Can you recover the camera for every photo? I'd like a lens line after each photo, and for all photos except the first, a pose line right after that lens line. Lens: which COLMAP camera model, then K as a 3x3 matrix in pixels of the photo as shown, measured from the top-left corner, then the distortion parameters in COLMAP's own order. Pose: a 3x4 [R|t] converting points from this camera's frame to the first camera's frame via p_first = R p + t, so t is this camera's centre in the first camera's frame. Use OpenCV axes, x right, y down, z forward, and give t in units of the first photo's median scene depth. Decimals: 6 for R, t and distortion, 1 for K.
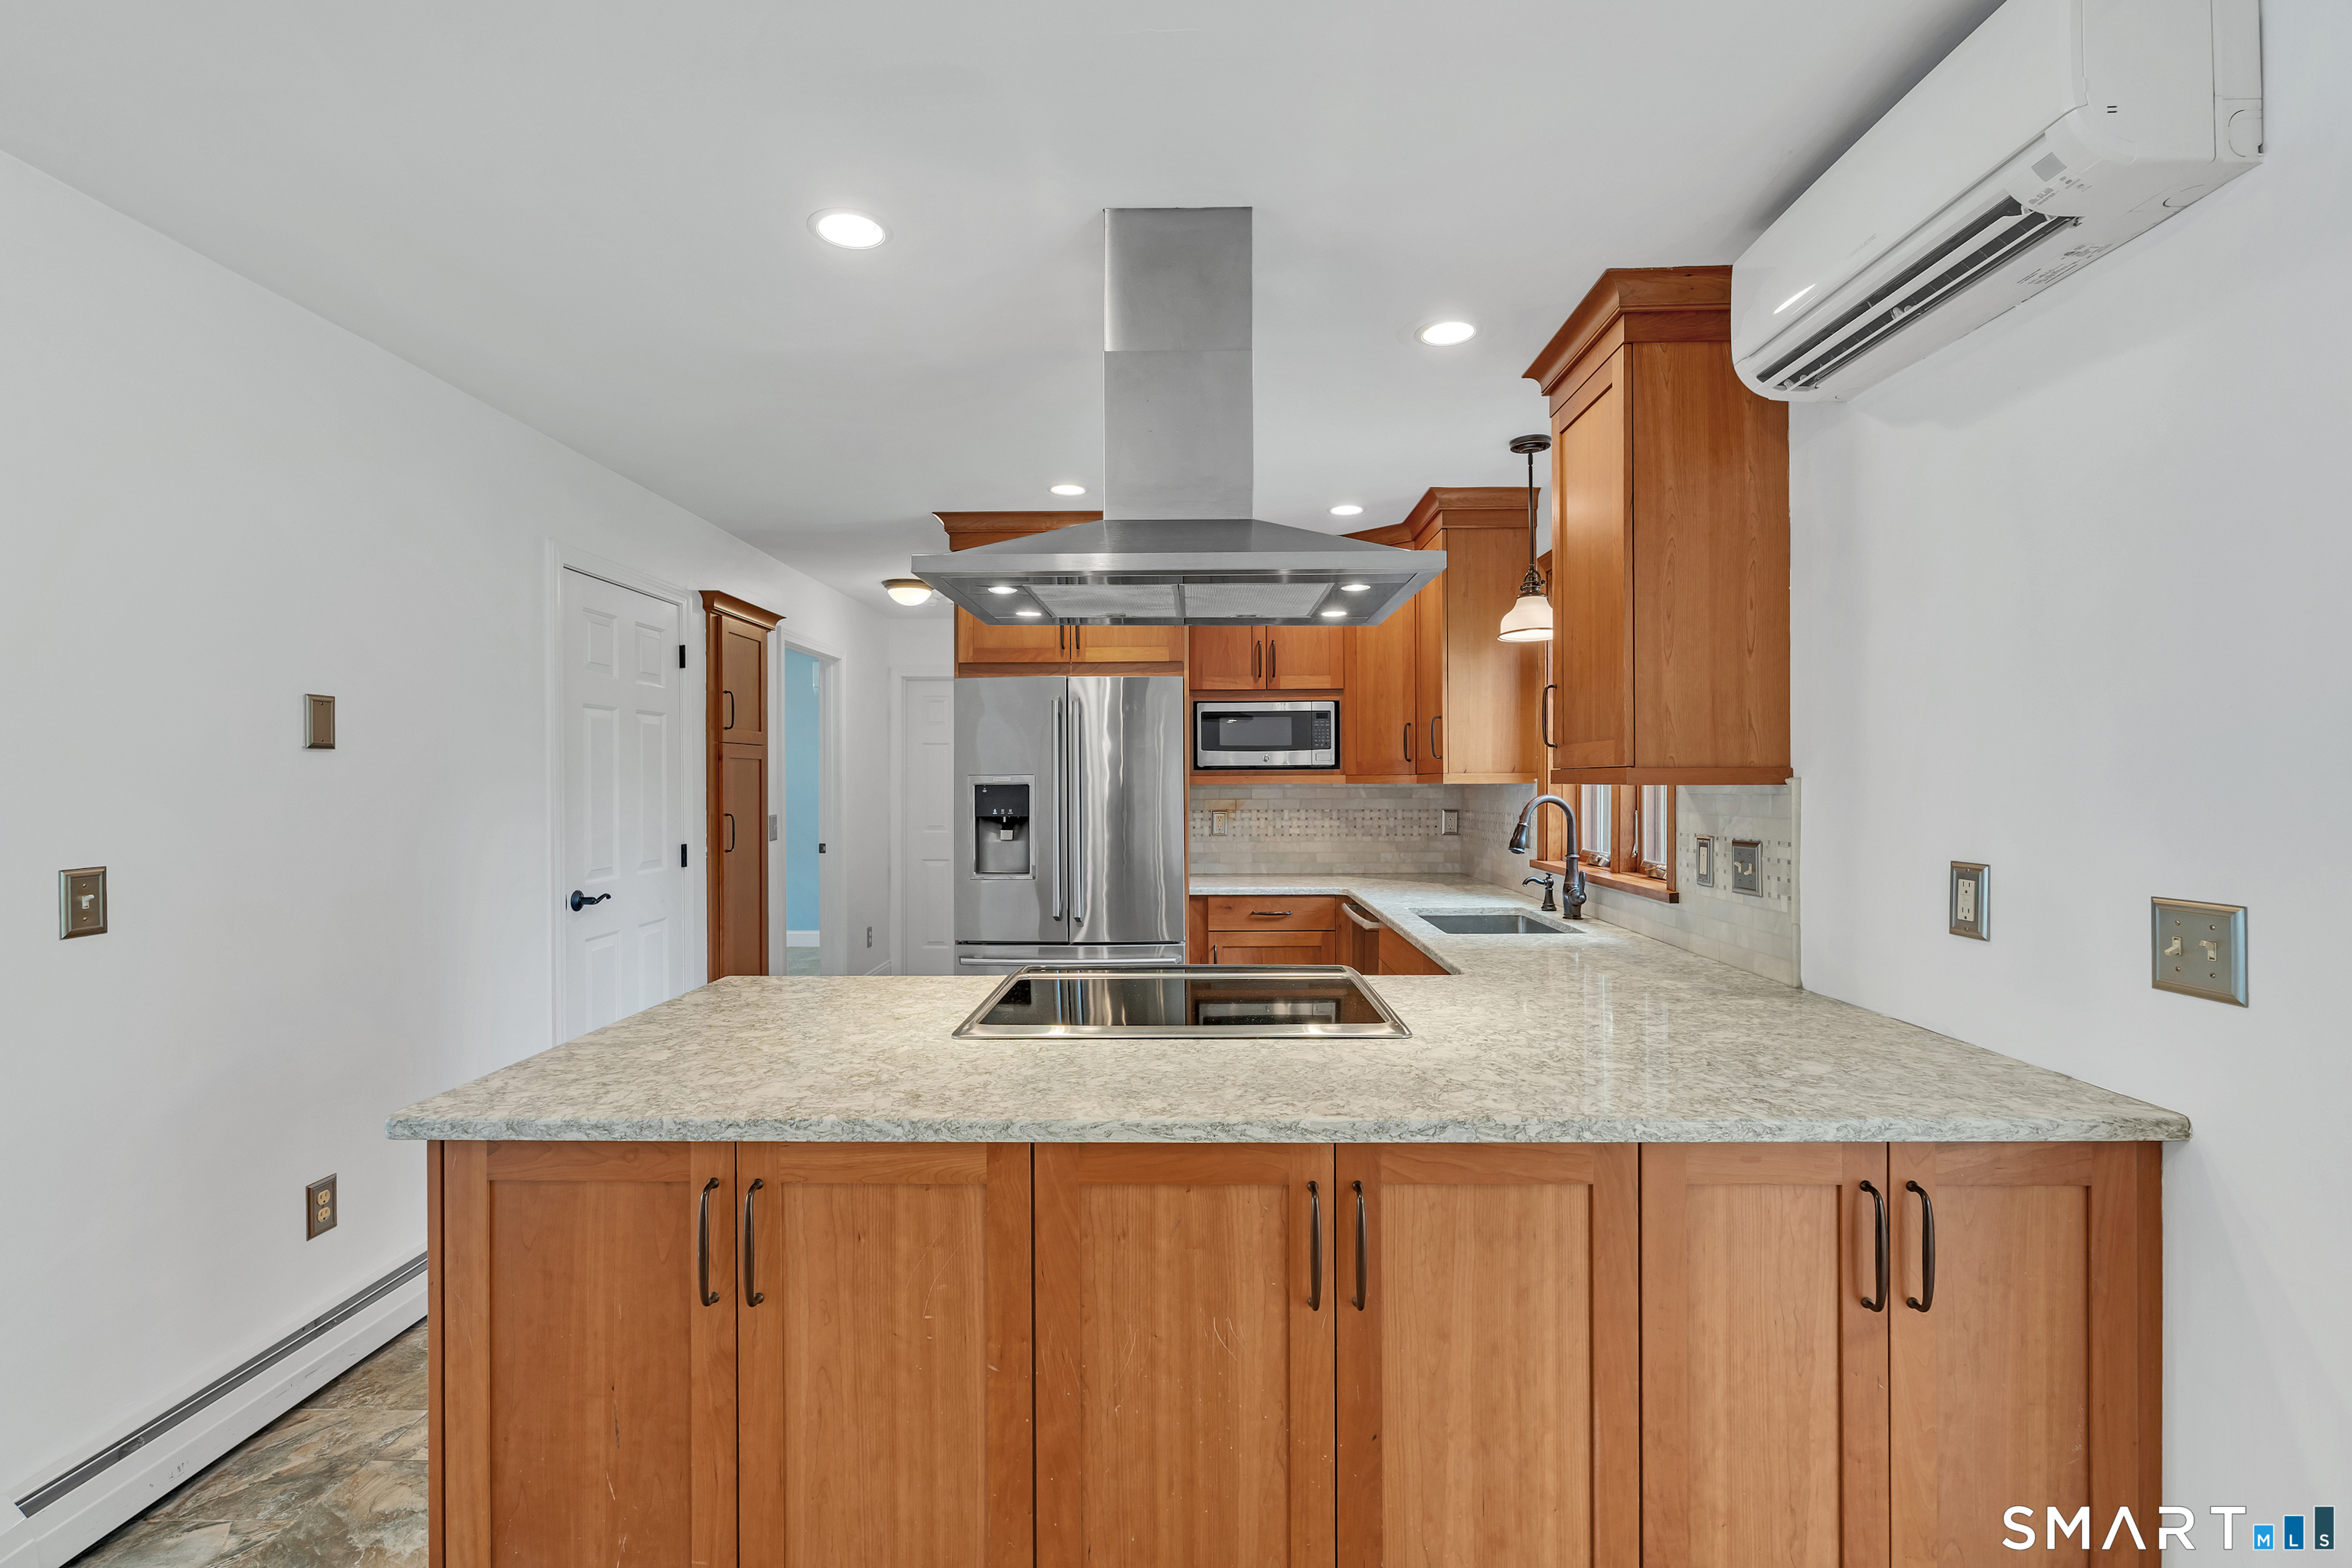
lens RADIAL K [[1030.8, 0, 1174.0], [0, 1030.8, 779.9], [0, 0, 1]] dist [-0.004067, -0.000091]
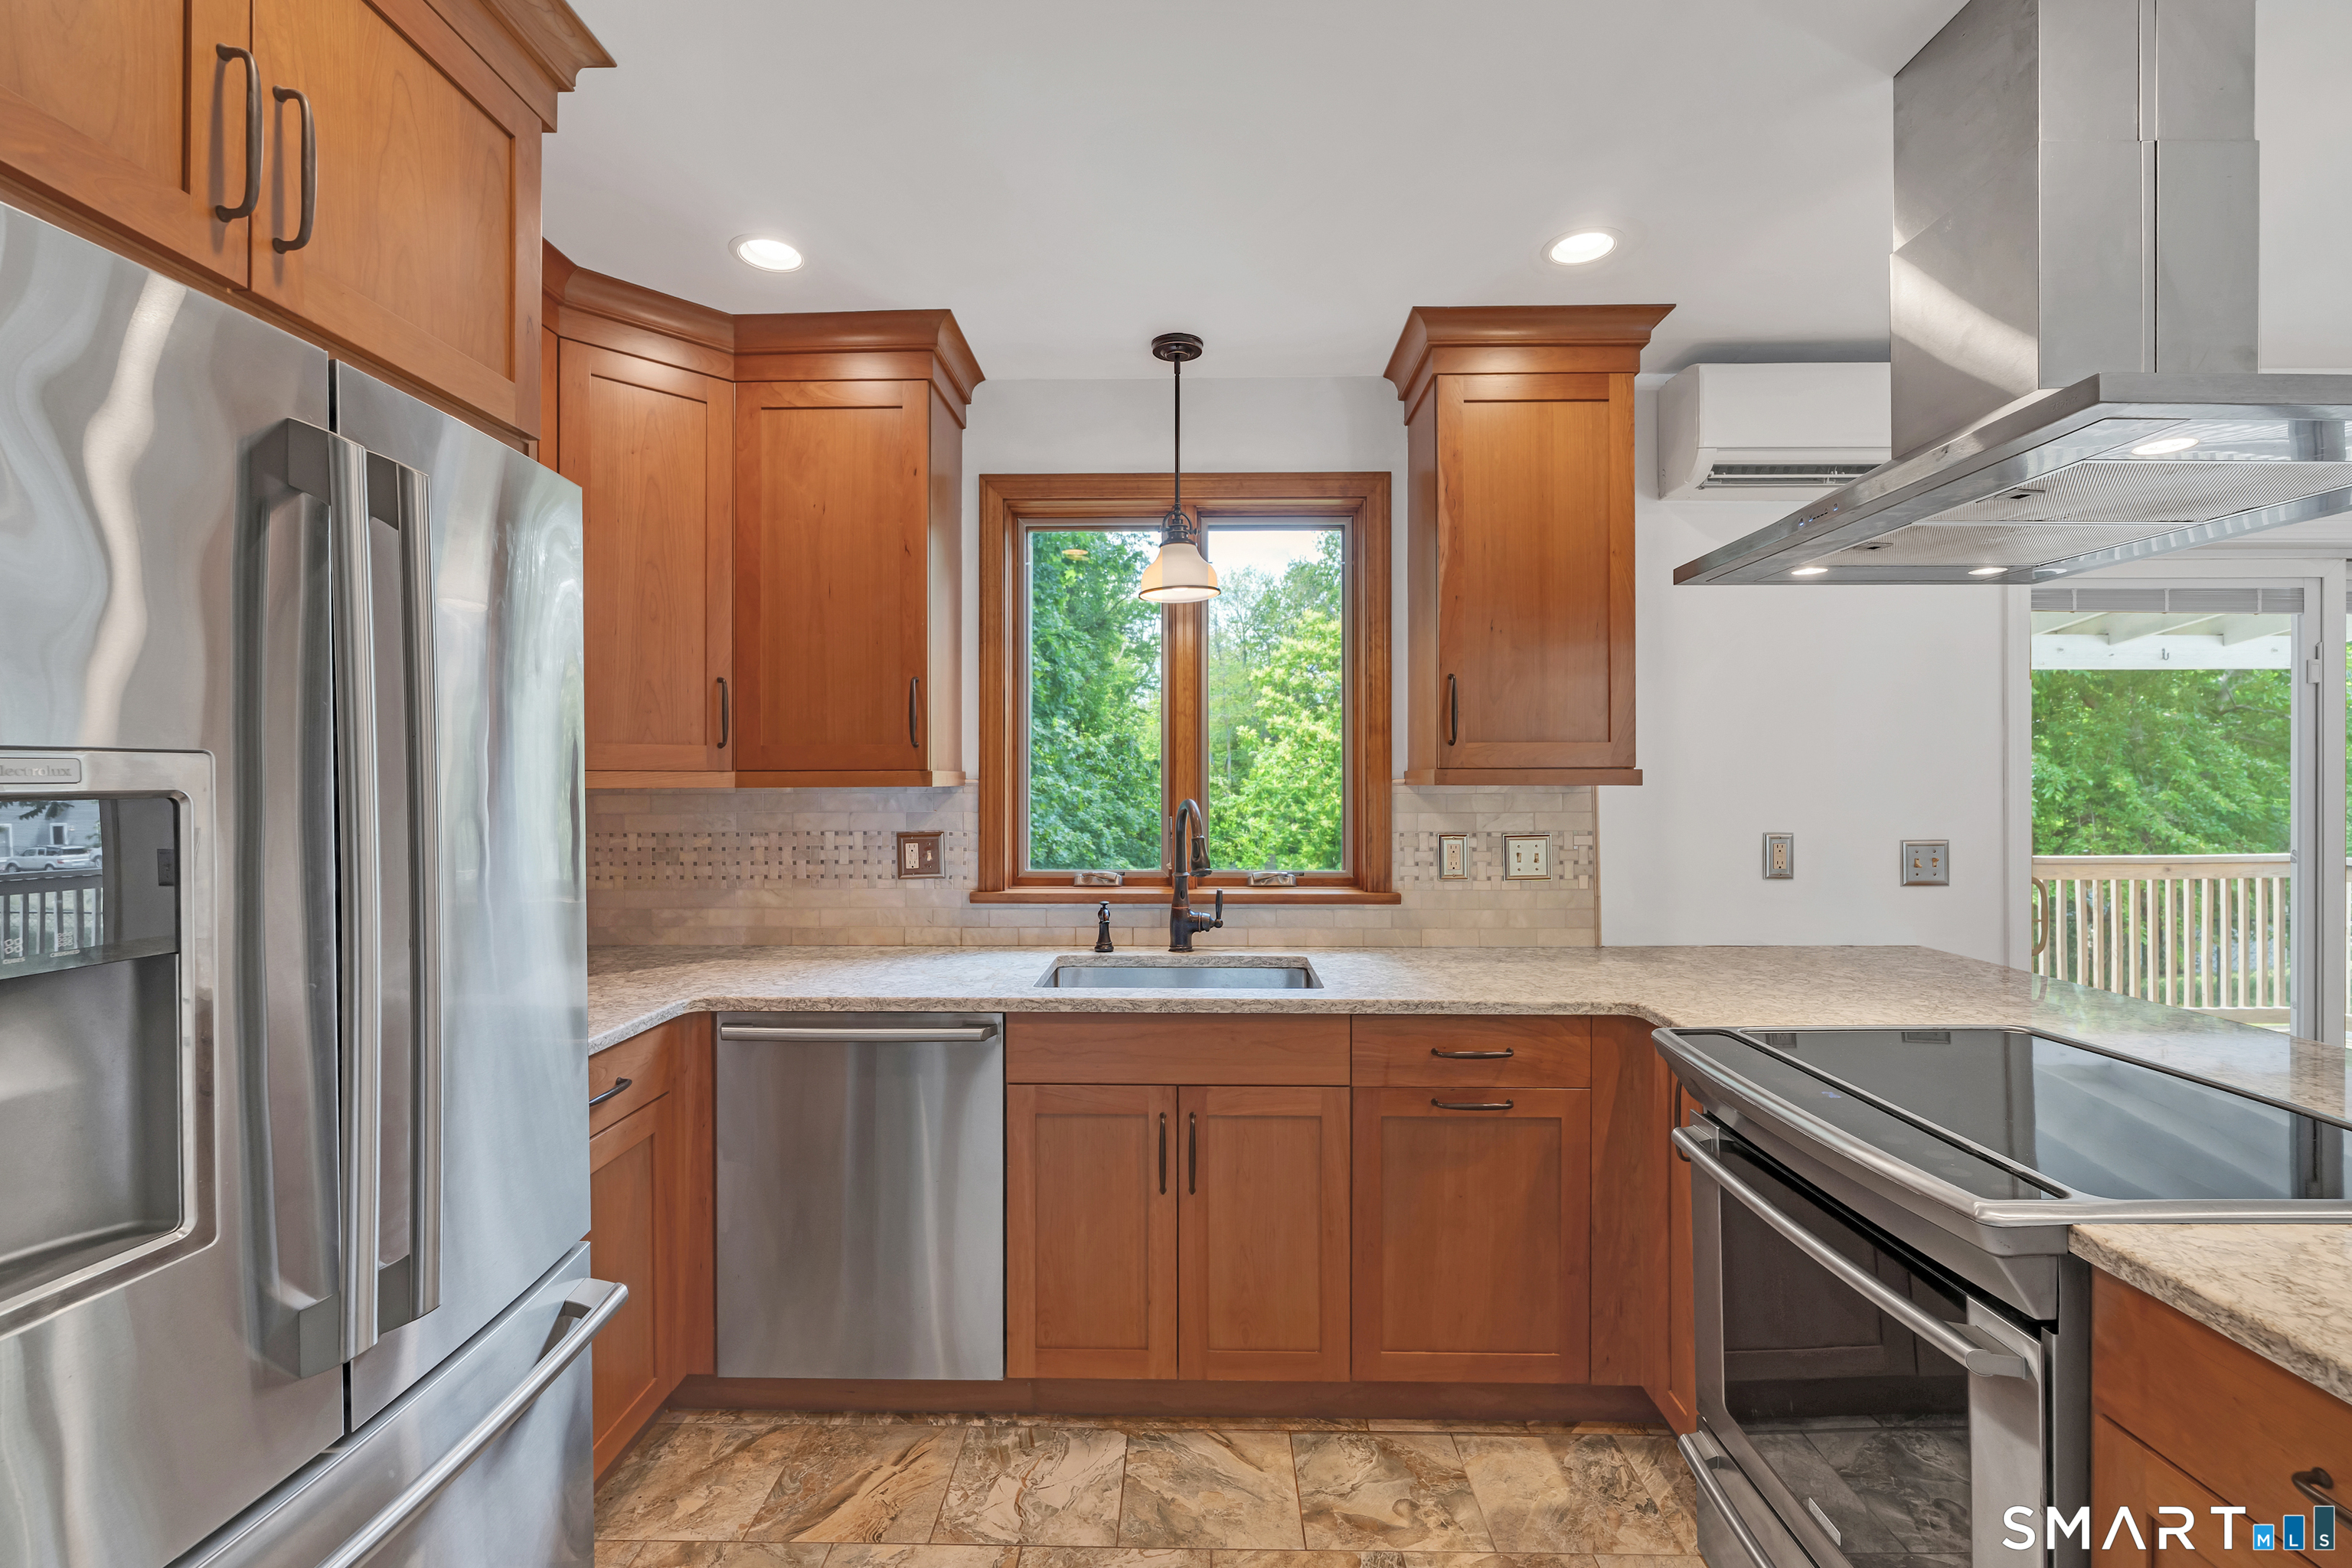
lens RADIAL K [[1048.3, 0, 1171.6], [0, 1048.3, 780.6], [0, 0, 1]] dist [-0.003246, -0.000161]
pose [[0.007074, 0.002911, 0.999971, -0.643208], [0.000048, 0.999996, -0.002911, 0.002990], [-0.999975, 0.000068, 0.007074, 1.450336]]
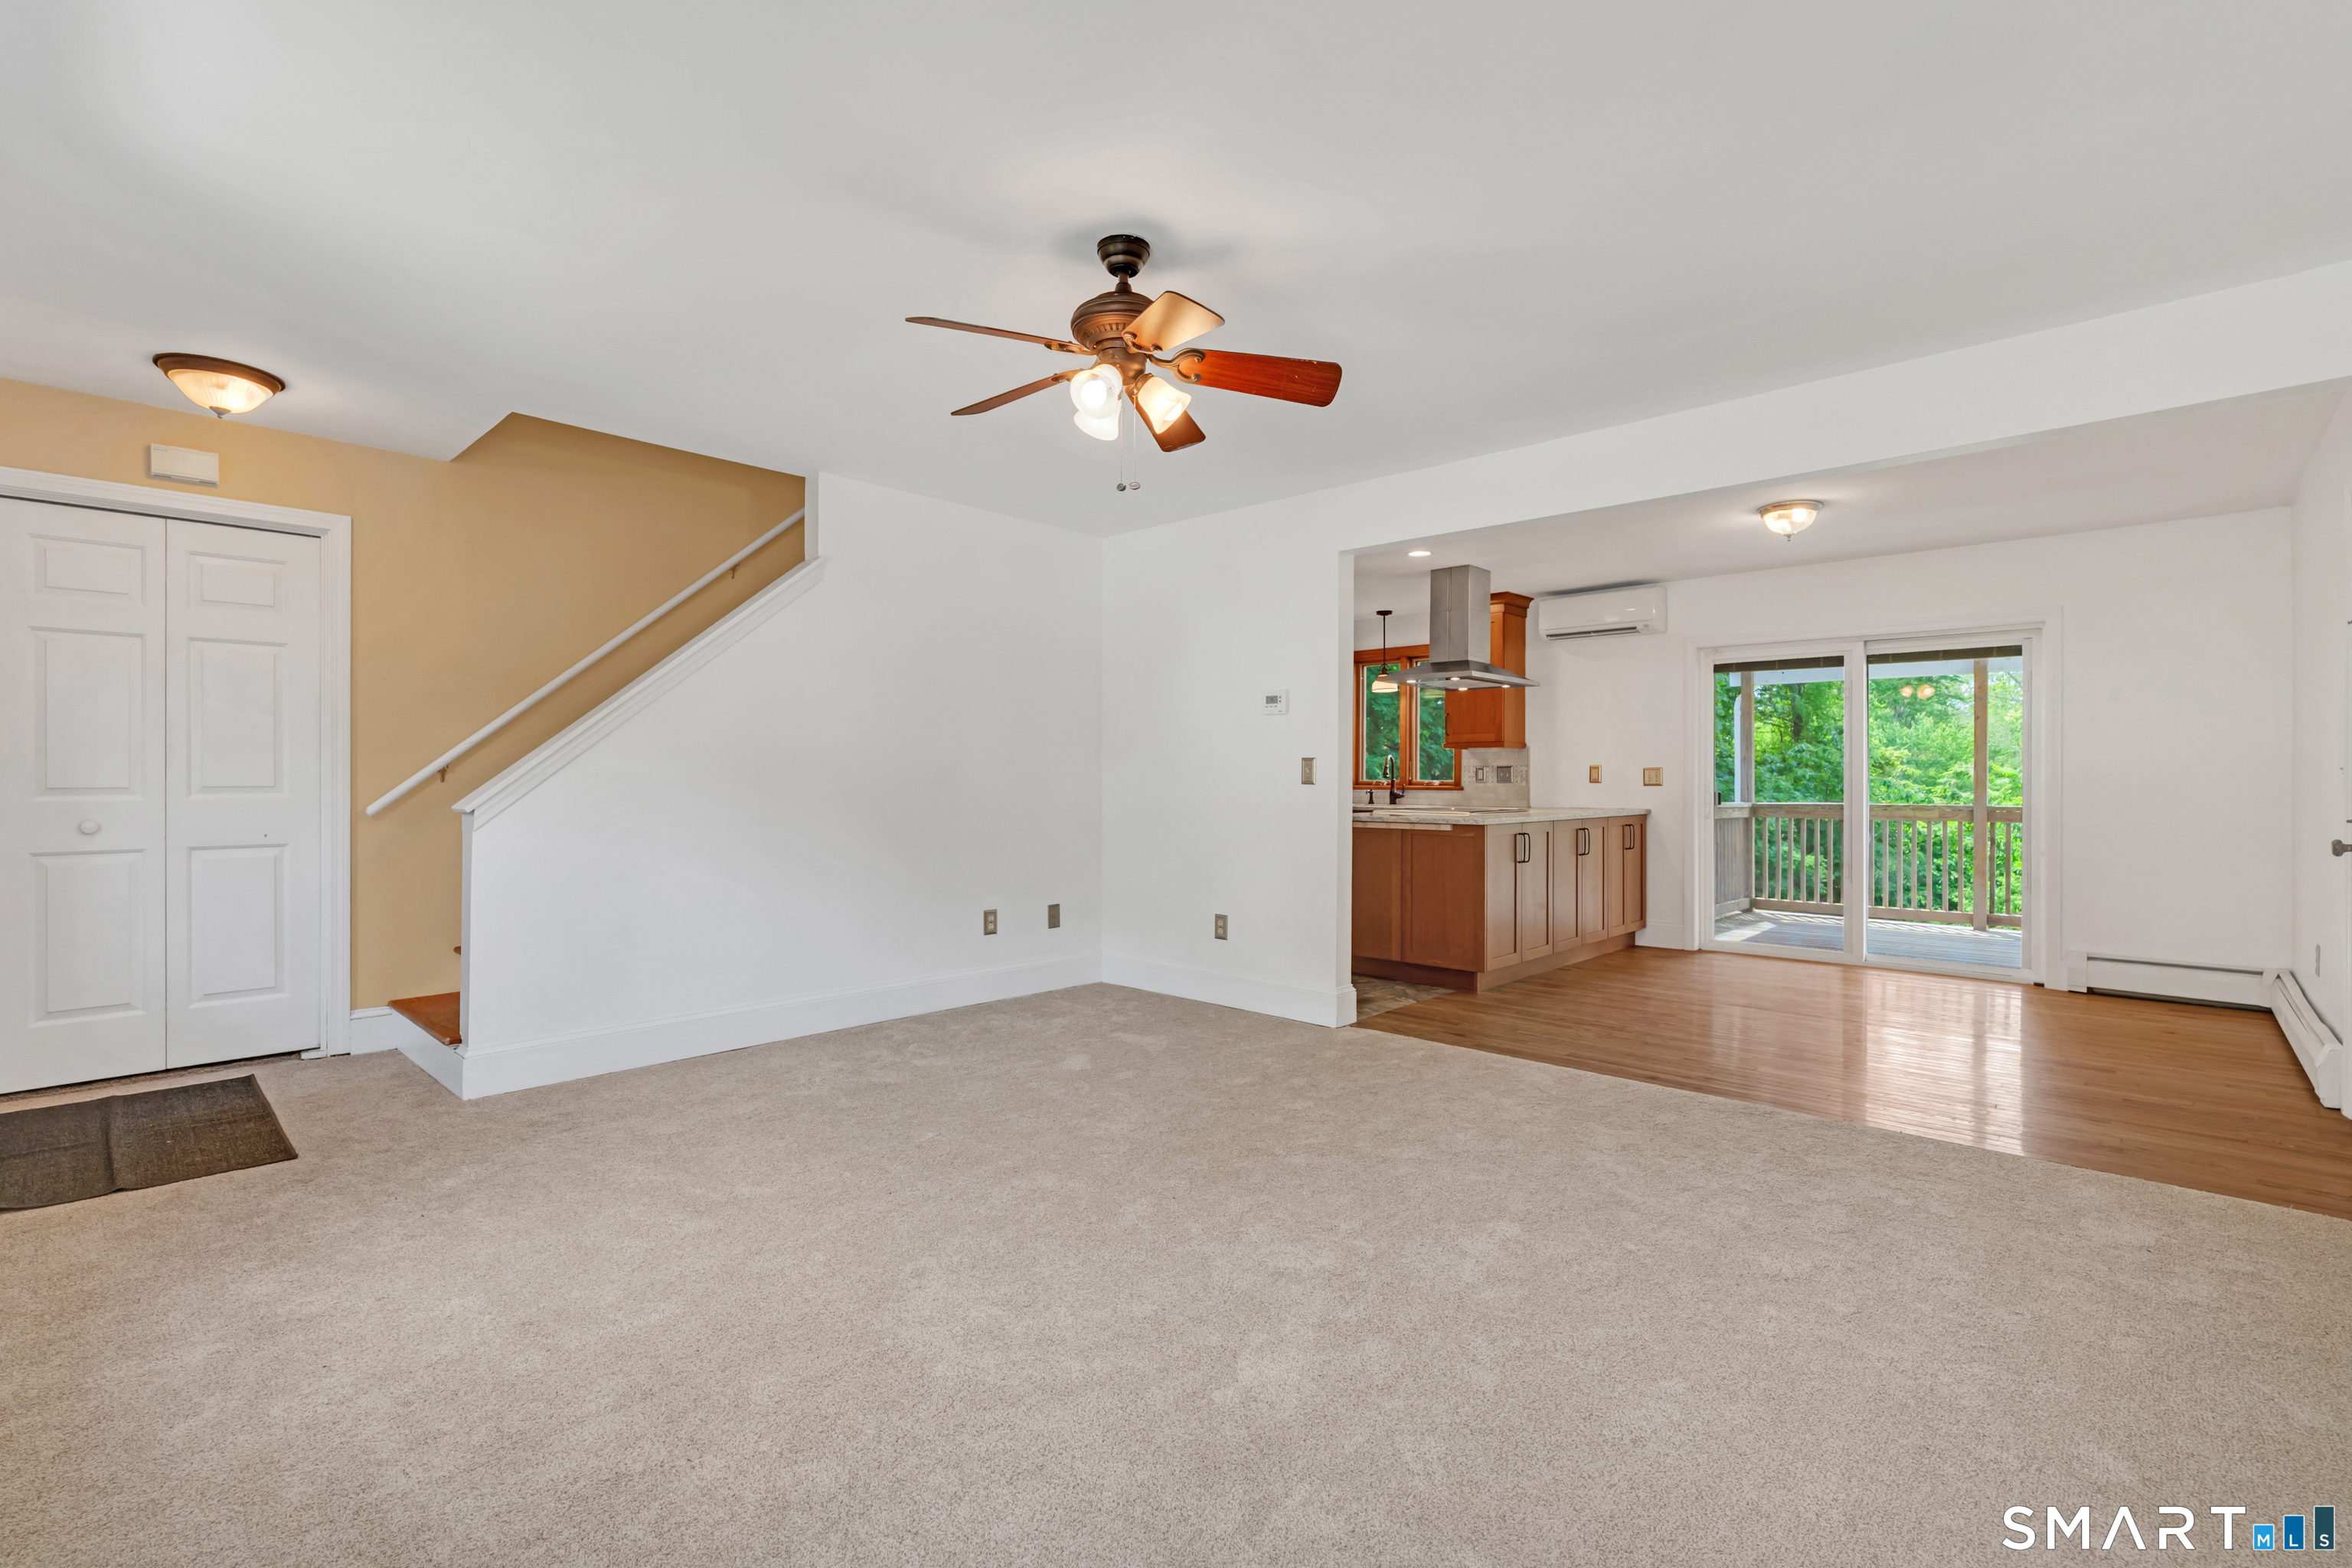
lens RADIAL K [[1055.4, 0, 1170.0], [0, 1055.4, 783.6], [0, 0, 1]] dist [-0.000139, -0.000006]
pose [[0.677735, 0.005428, 0.735287, -2.700200], [-0.009094, 0.999958, 0.001000, 0.124906], [-0.735250, -0.007365, 0.677756, -0.489092]]
